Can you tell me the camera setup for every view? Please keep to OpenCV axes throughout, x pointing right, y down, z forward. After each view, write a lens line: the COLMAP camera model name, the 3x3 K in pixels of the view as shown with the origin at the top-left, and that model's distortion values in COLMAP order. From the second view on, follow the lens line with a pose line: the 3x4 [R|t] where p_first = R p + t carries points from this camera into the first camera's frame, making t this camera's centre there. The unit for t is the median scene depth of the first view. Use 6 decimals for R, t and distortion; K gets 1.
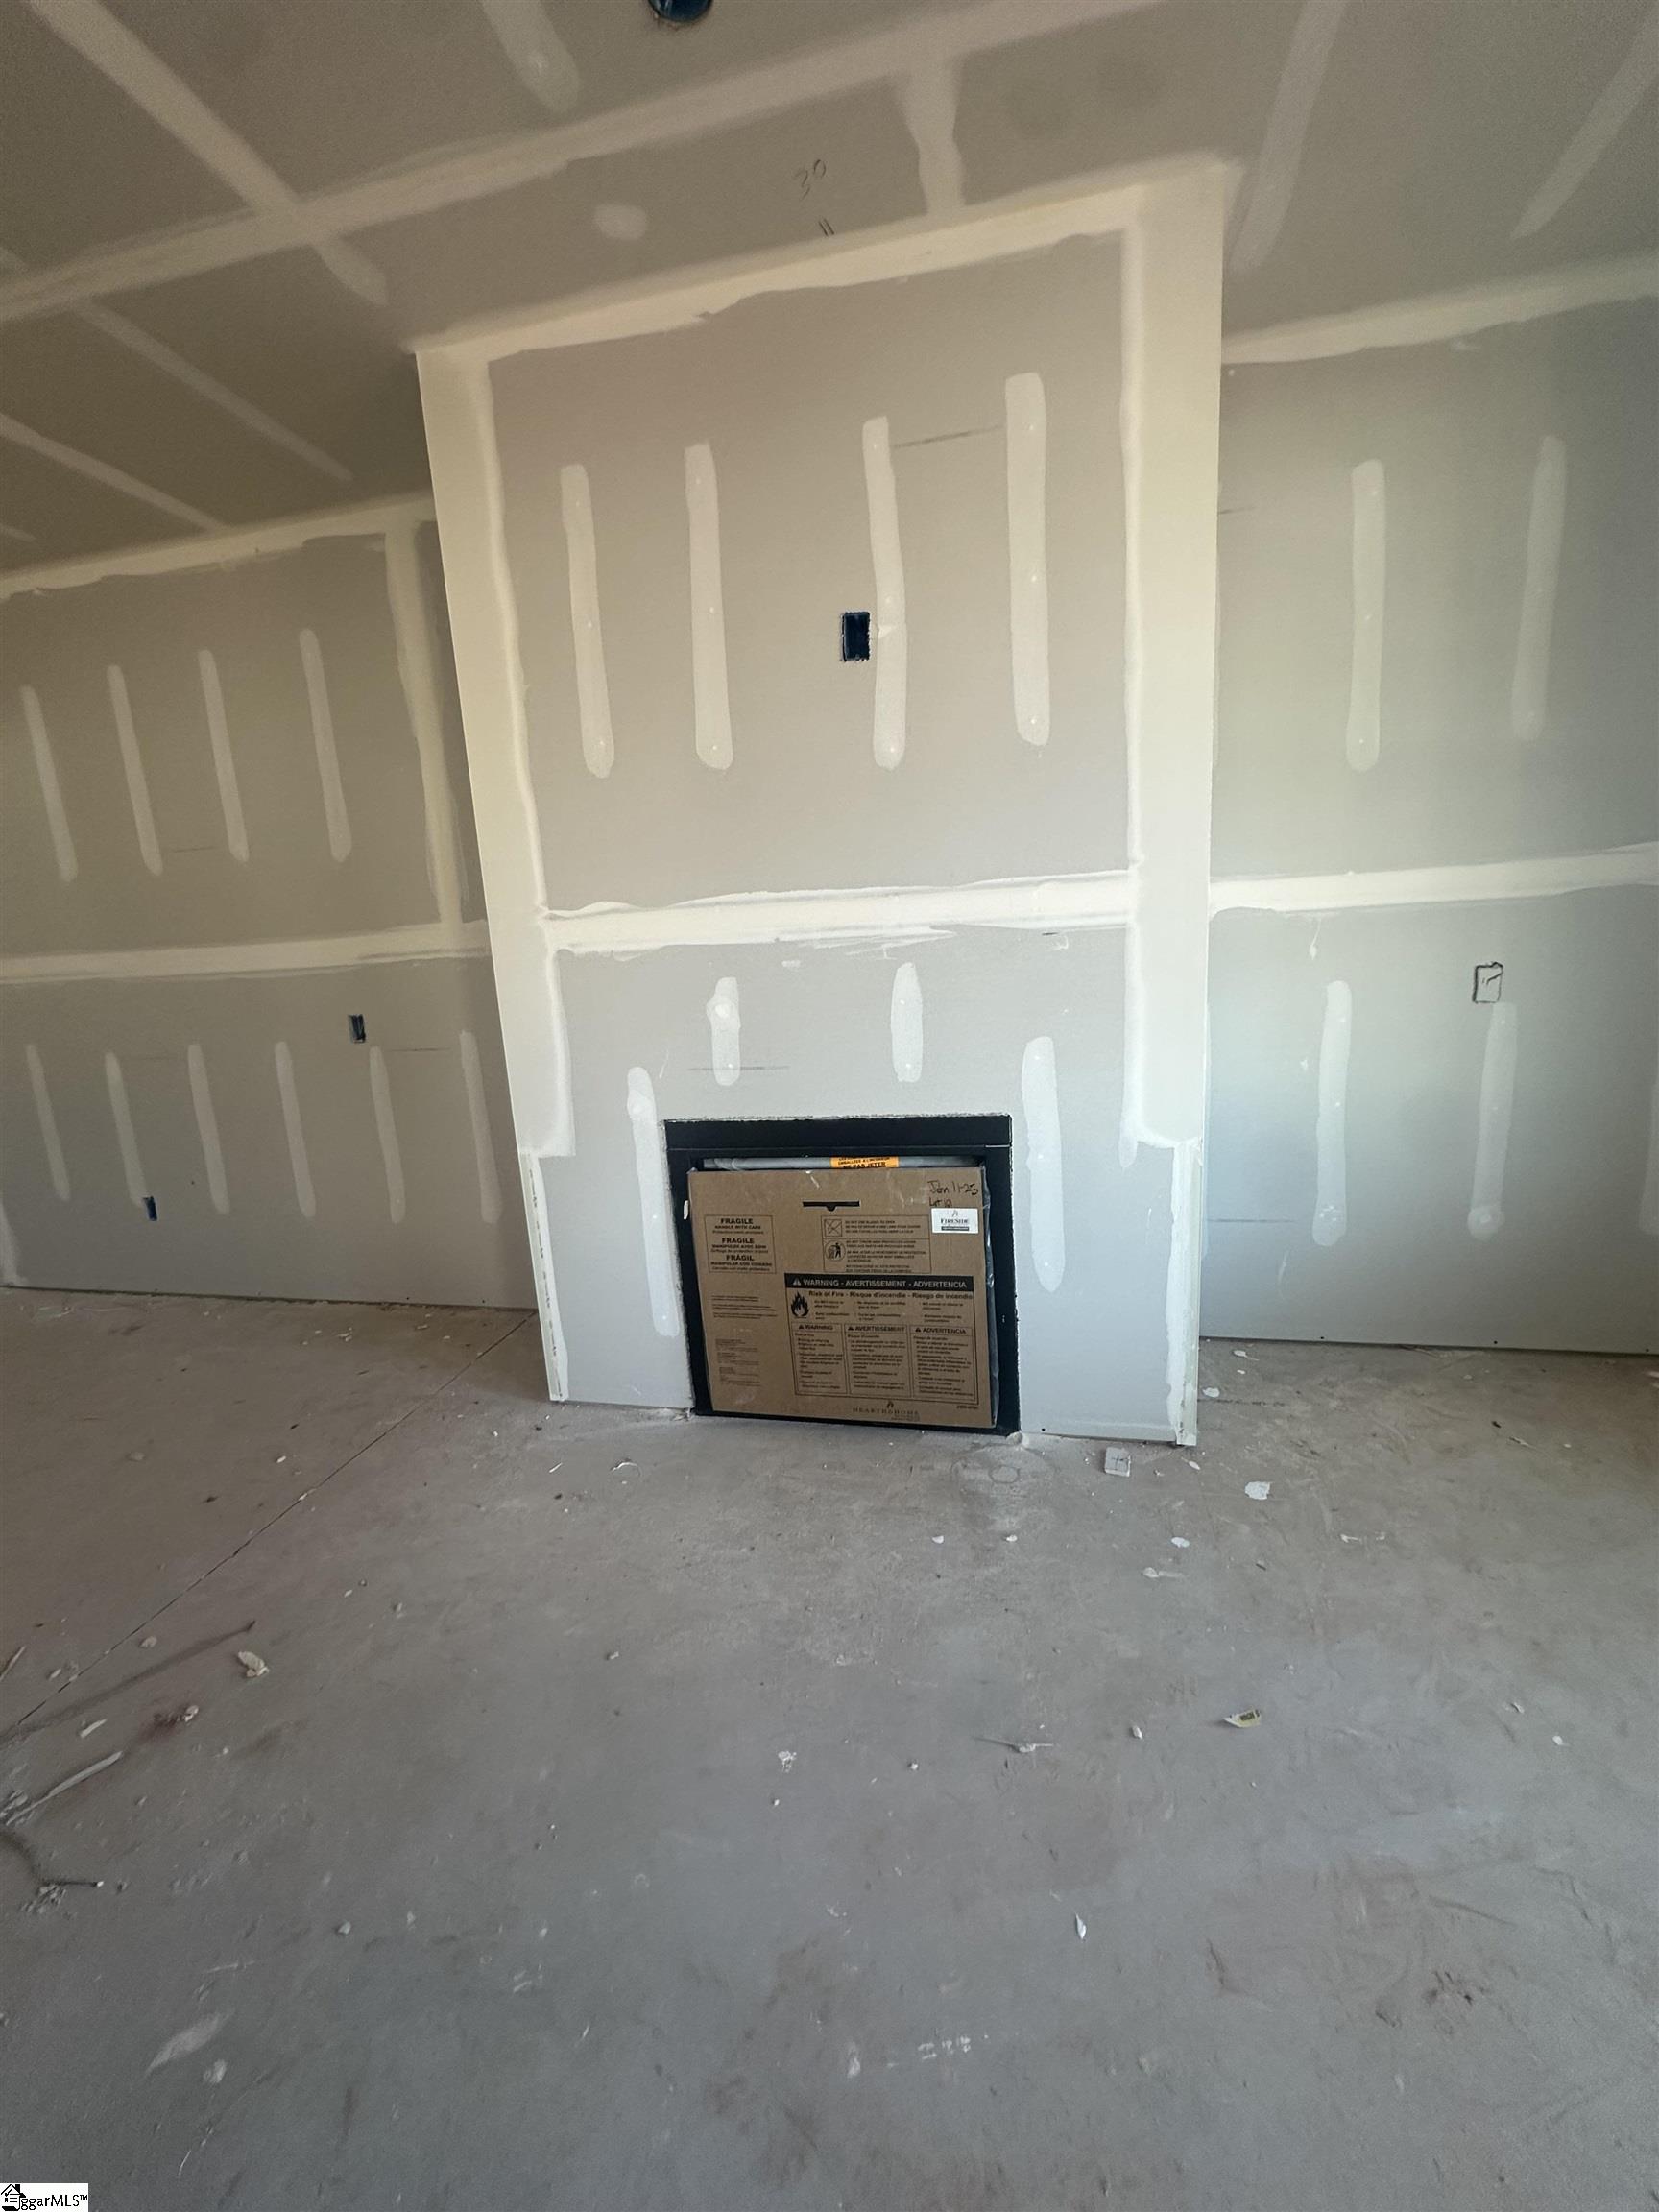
lens RADIAL K [[878.9, 0, 843.9], [0, 878.9, 1103.2], [0, 0, 1]] dist [0.000505, -0.000104]
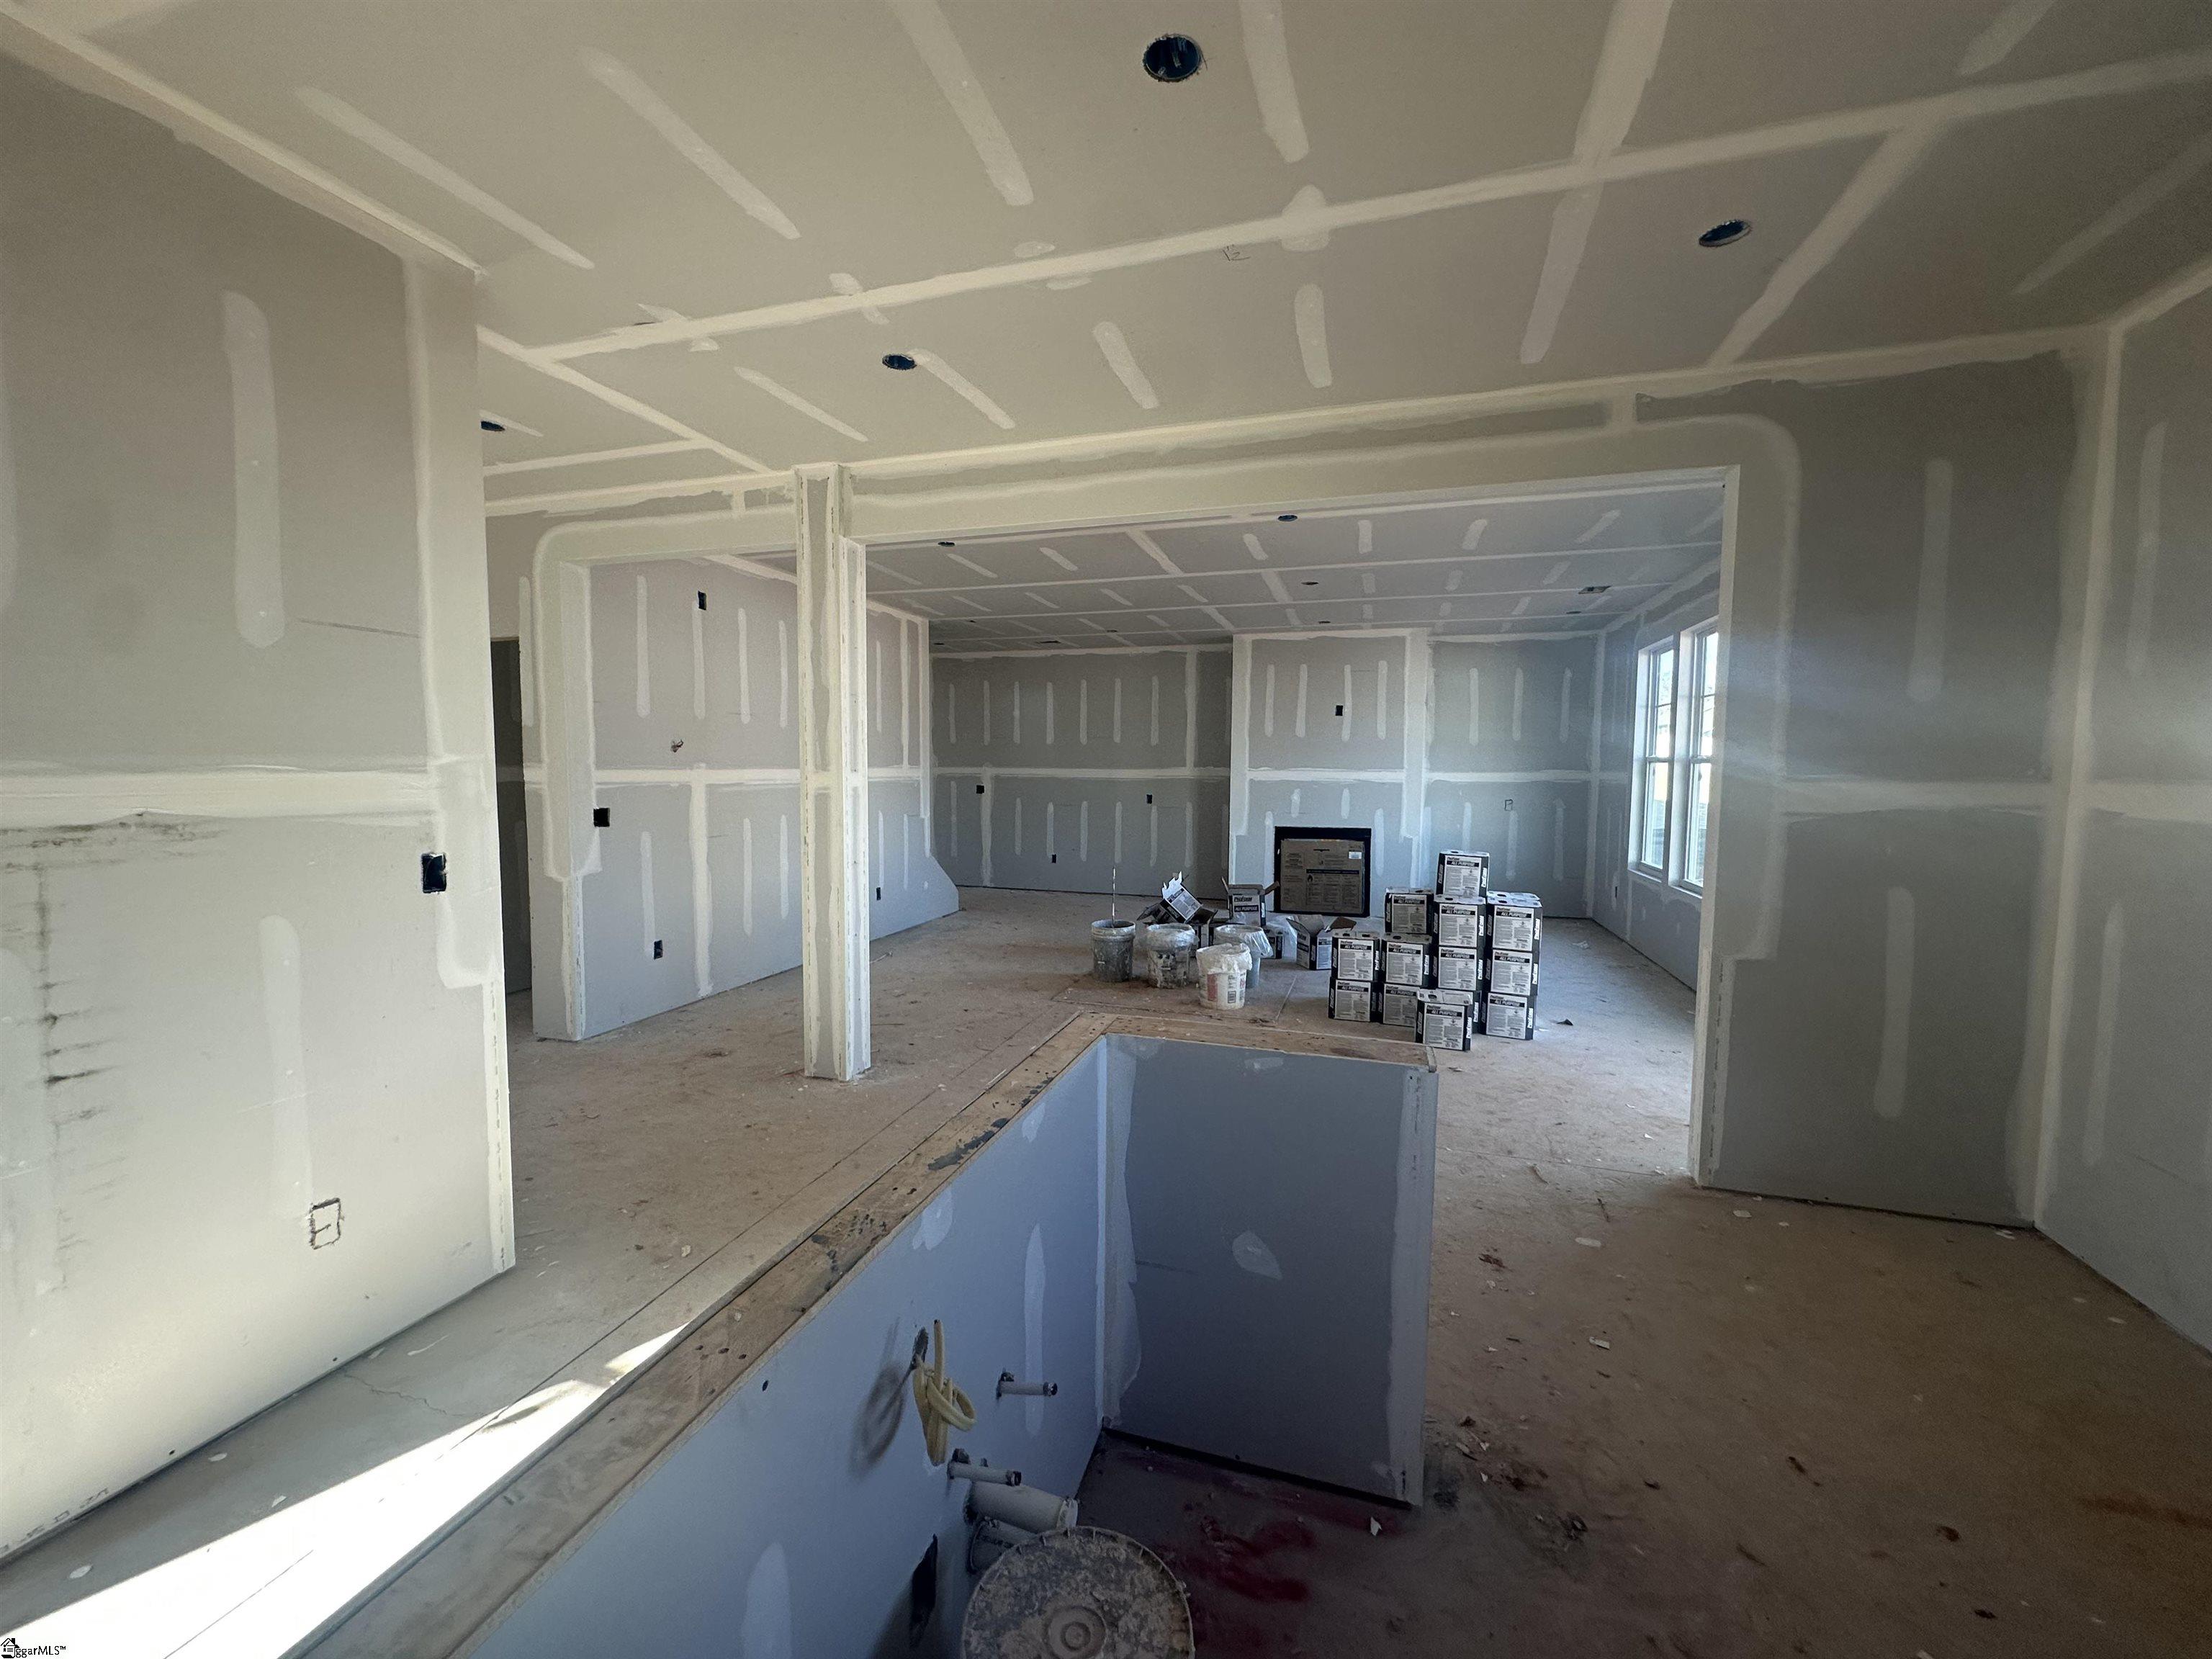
lens RADIAL K [[878.9, 0, 1101.2], [0, 878.9, 826.0], [0, 0, 1]] dist [0.000505, -0.000104]
pose [[0.993375, 0.070225, -0.090969, -0.621227], [-0.080851, 0.989603, -0.118950, 0.539714], [0.081670, 0.125517, 0.988724, -2.831135]]
